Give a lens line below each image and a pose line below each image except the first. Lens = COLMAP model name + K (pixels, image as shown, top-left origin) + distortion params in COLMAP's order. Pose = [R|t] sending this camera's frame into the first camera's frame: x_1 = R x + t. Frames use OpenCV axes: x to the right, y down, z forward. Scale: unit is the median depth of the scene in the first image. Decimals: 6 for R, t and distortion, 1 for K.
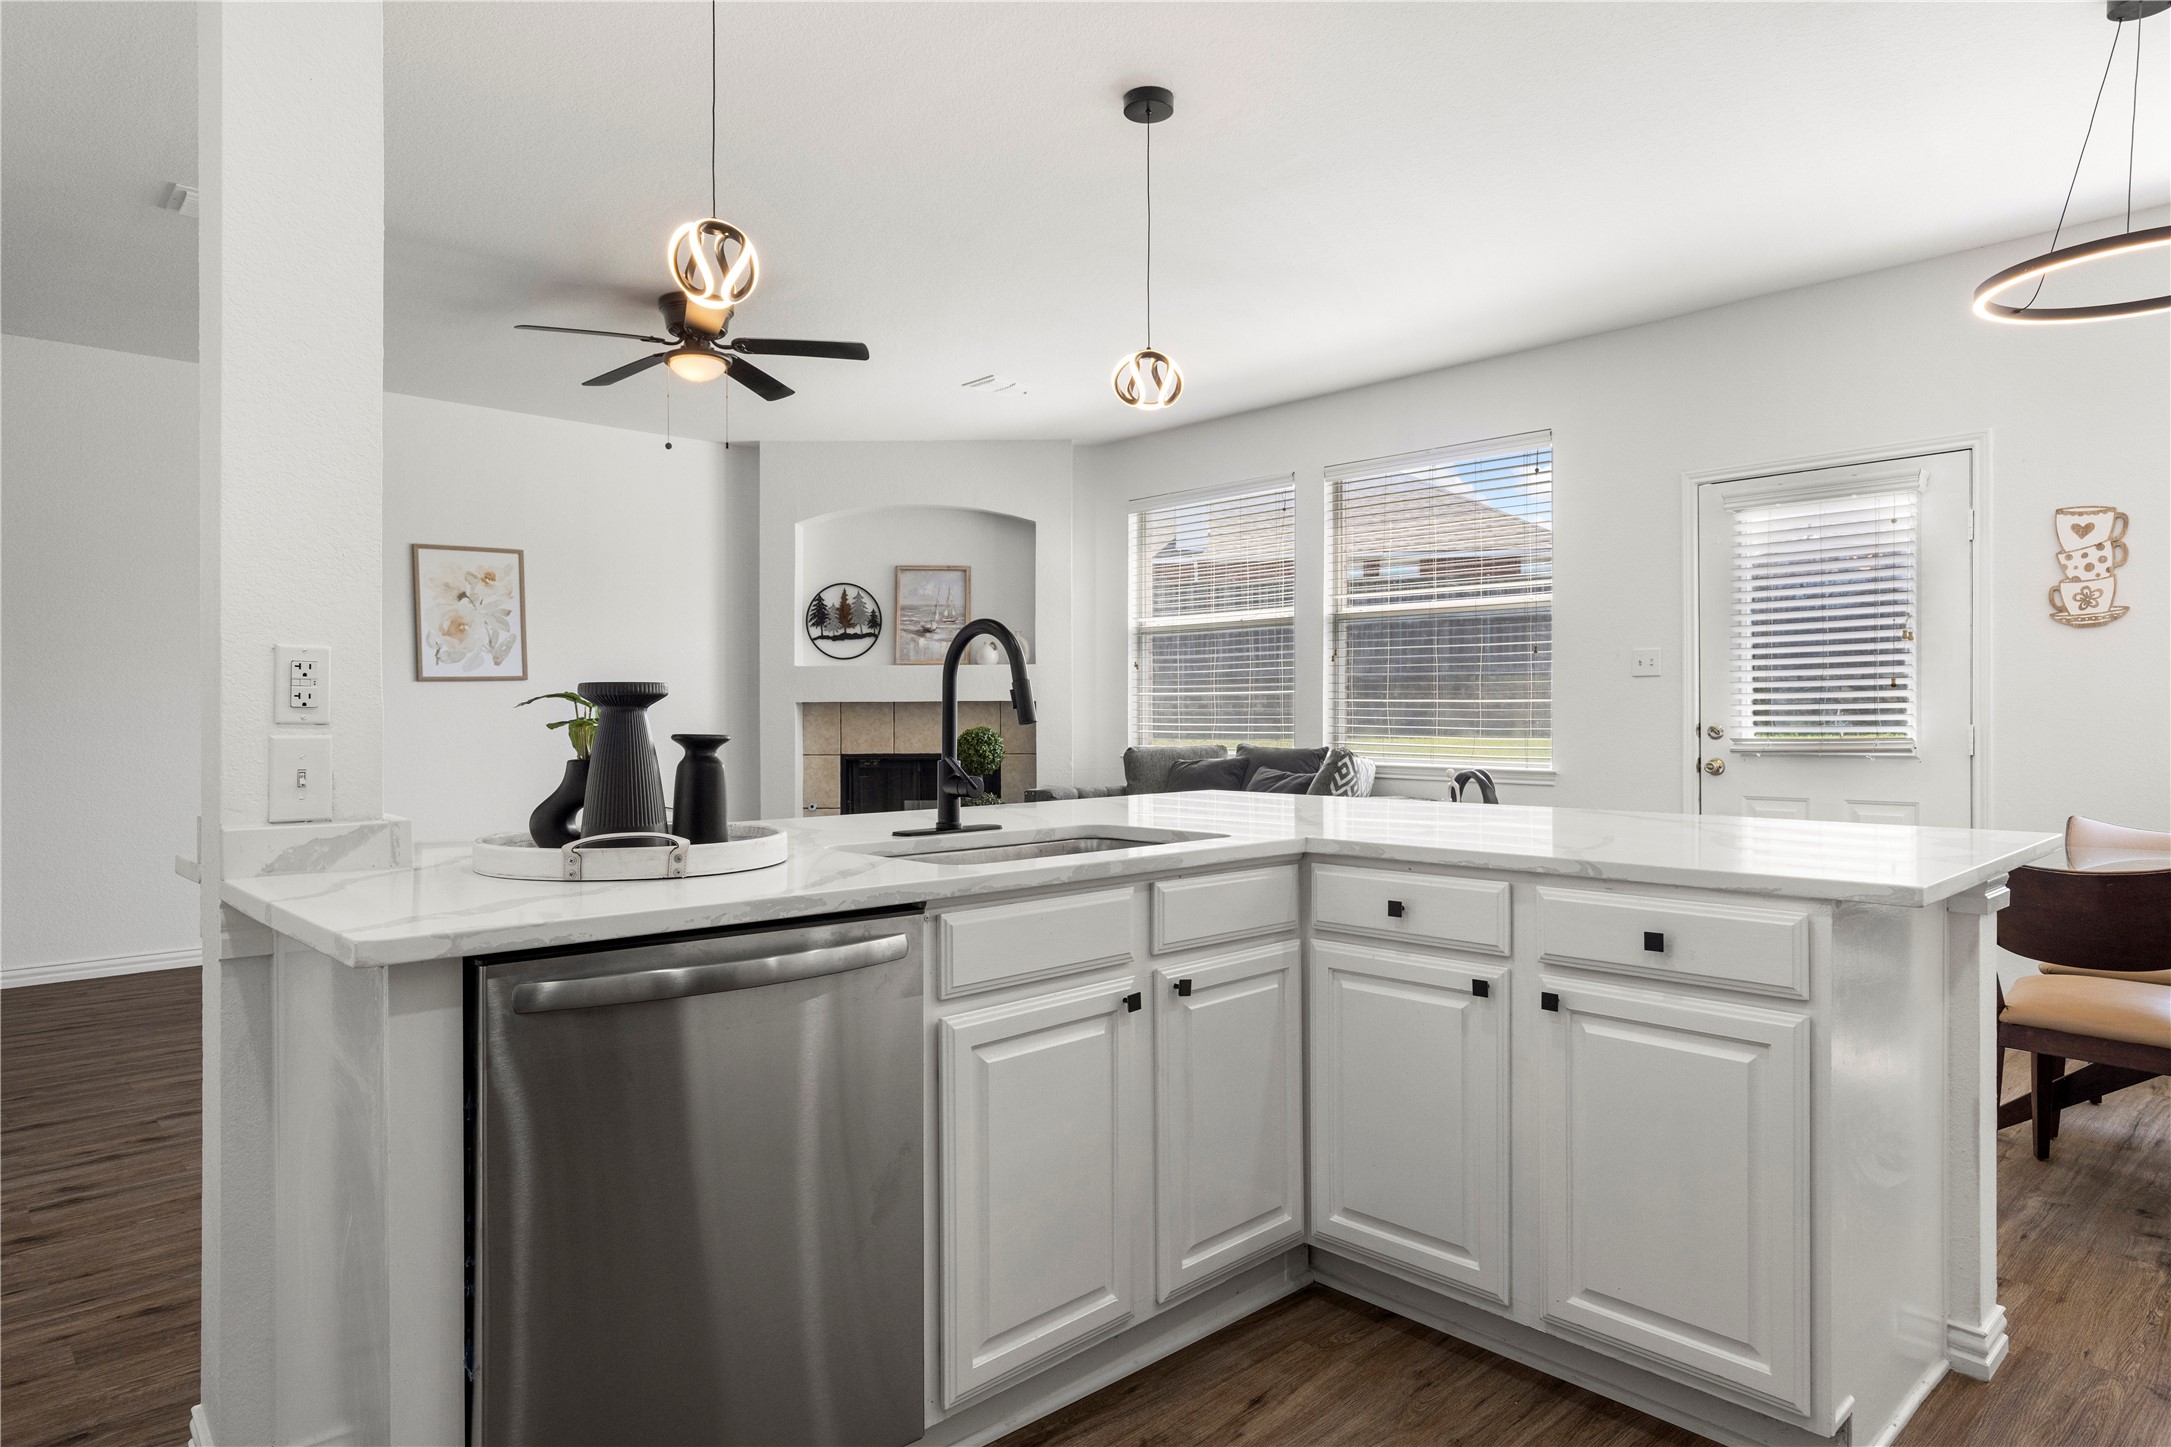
lens RADIAL K [[1280.4, 0, 1087.2], [0, 1280.4, 714.7], [0, 0, 1]] dist [0.003735, 0.002328]
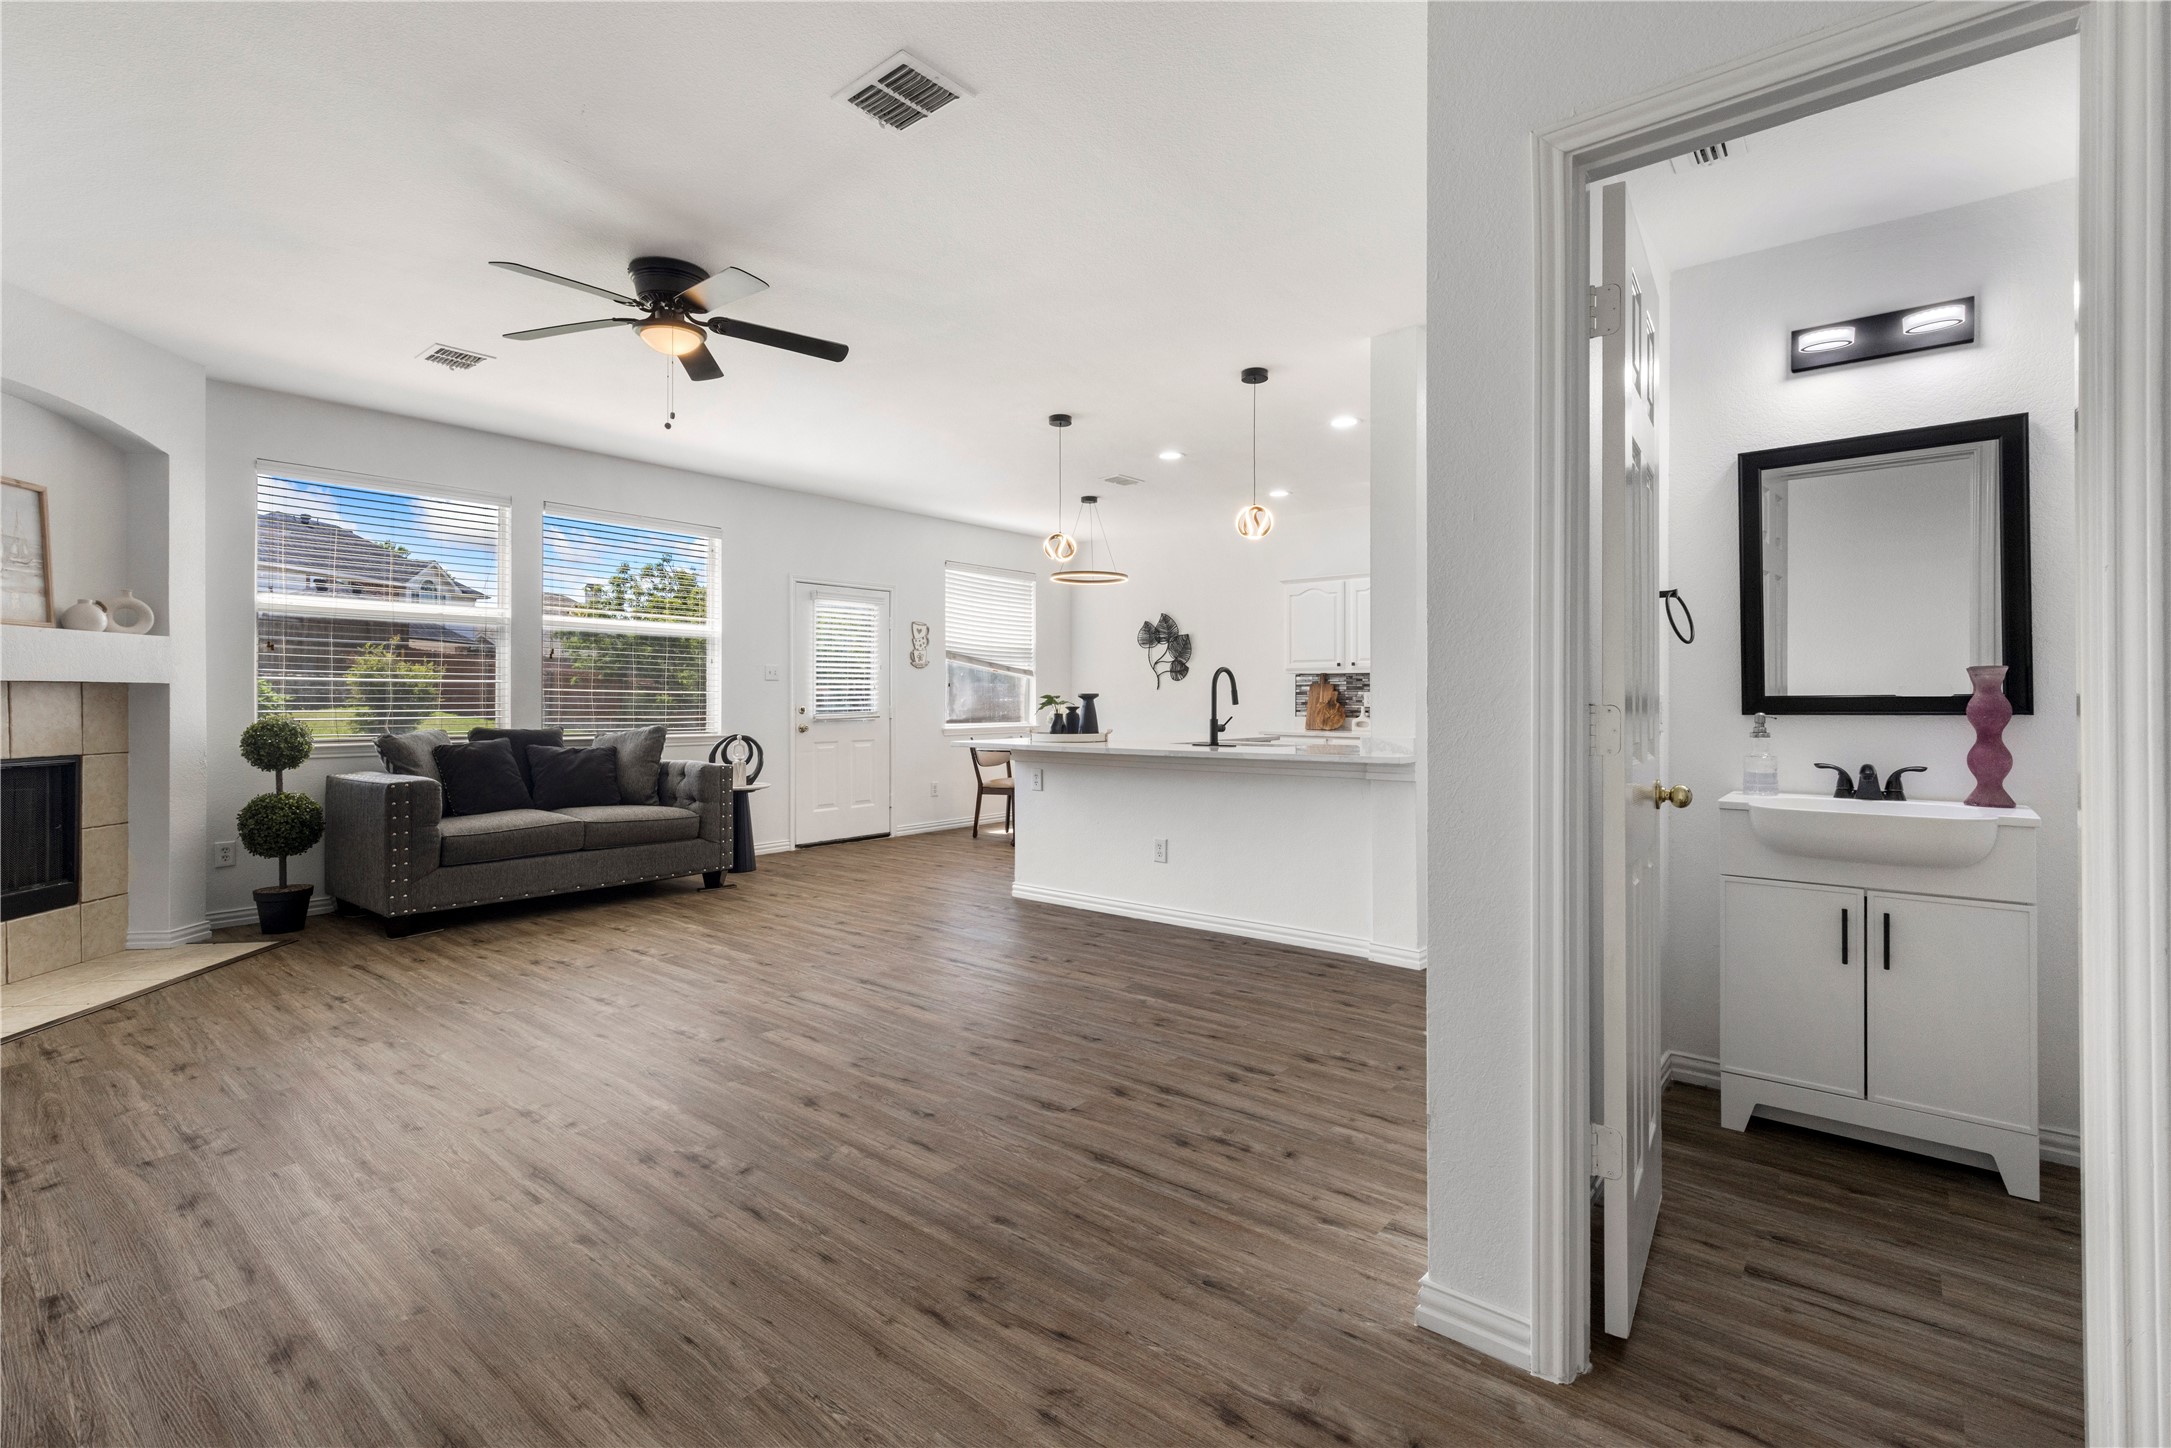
lens RADIAL K [[974.3, 0, 1076.8], [0, 974.3, 703.0], [0, 0, 1]] dist [0.008221, 0.000121]
pose [[-0.116871, -0.000231, 0.993147, -0.697960], [-0.000342, 1.000000, 0.000192, 0.001290], [-0.993147, -0.000317, -0.116872, 0.513316]]
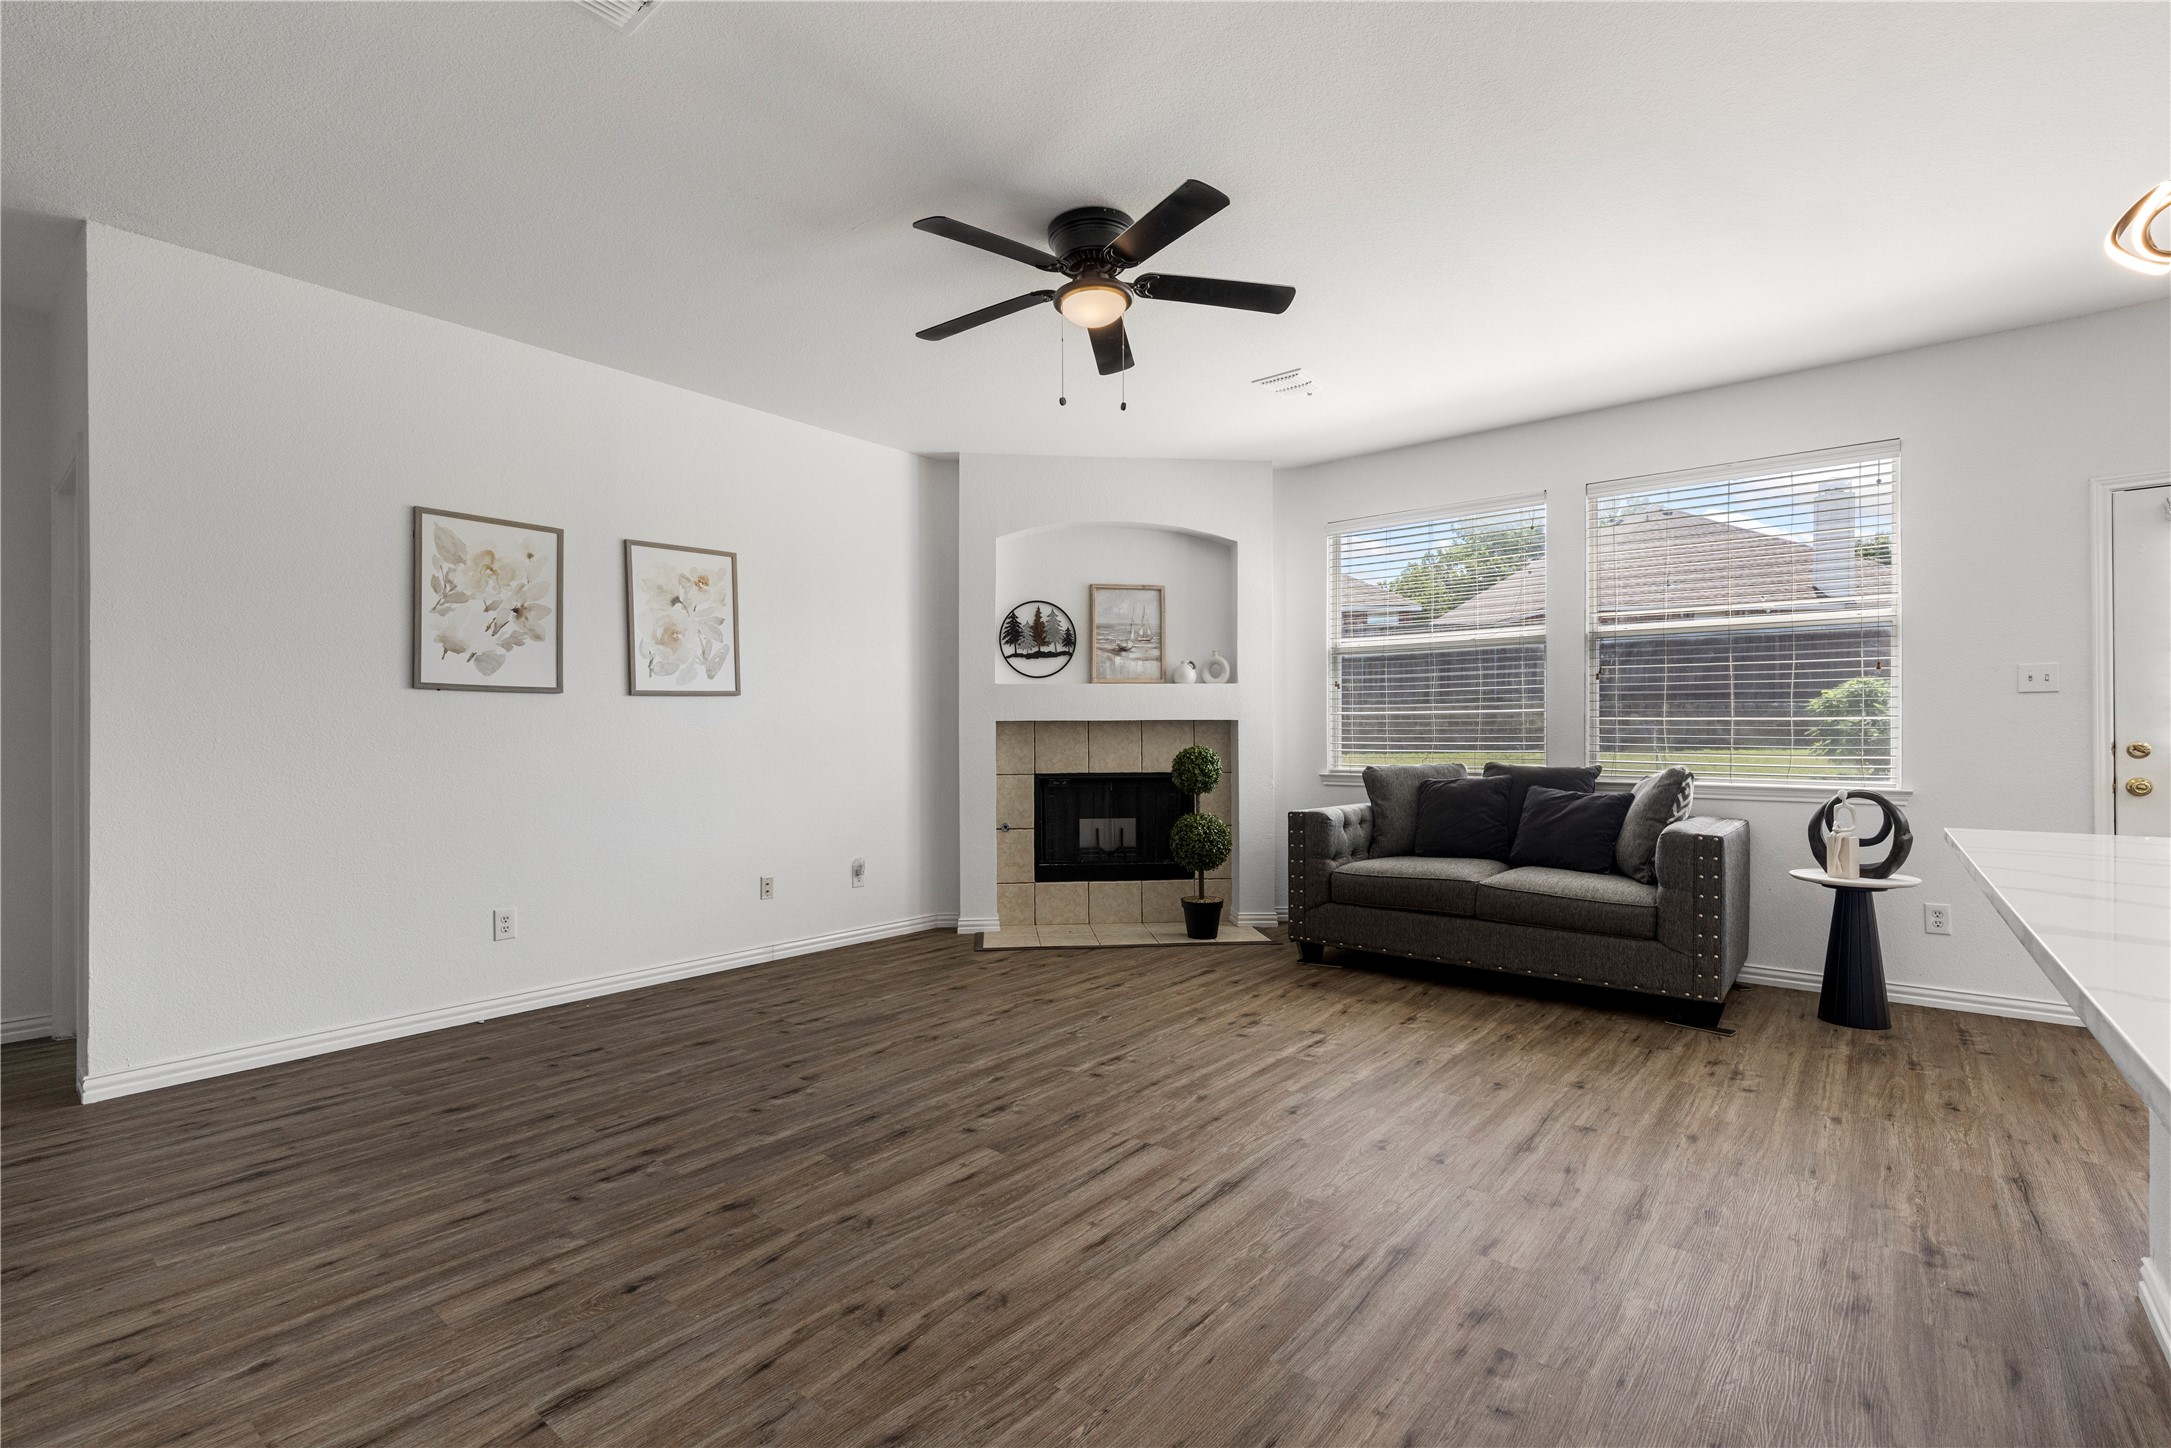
lens RADIAL K [[974.3, 0, 1075.0], [0, 974.3, 744.5], [0, 0, 1]] dist [0.008221, 0.000121]
pose [[0.992036, -0.001678, 0.125944, -0.261109], [0.000463, 0.999953, 0.009679, 0.001076], [-0.125955, -0.009544, 0.991990, 0.253050]]
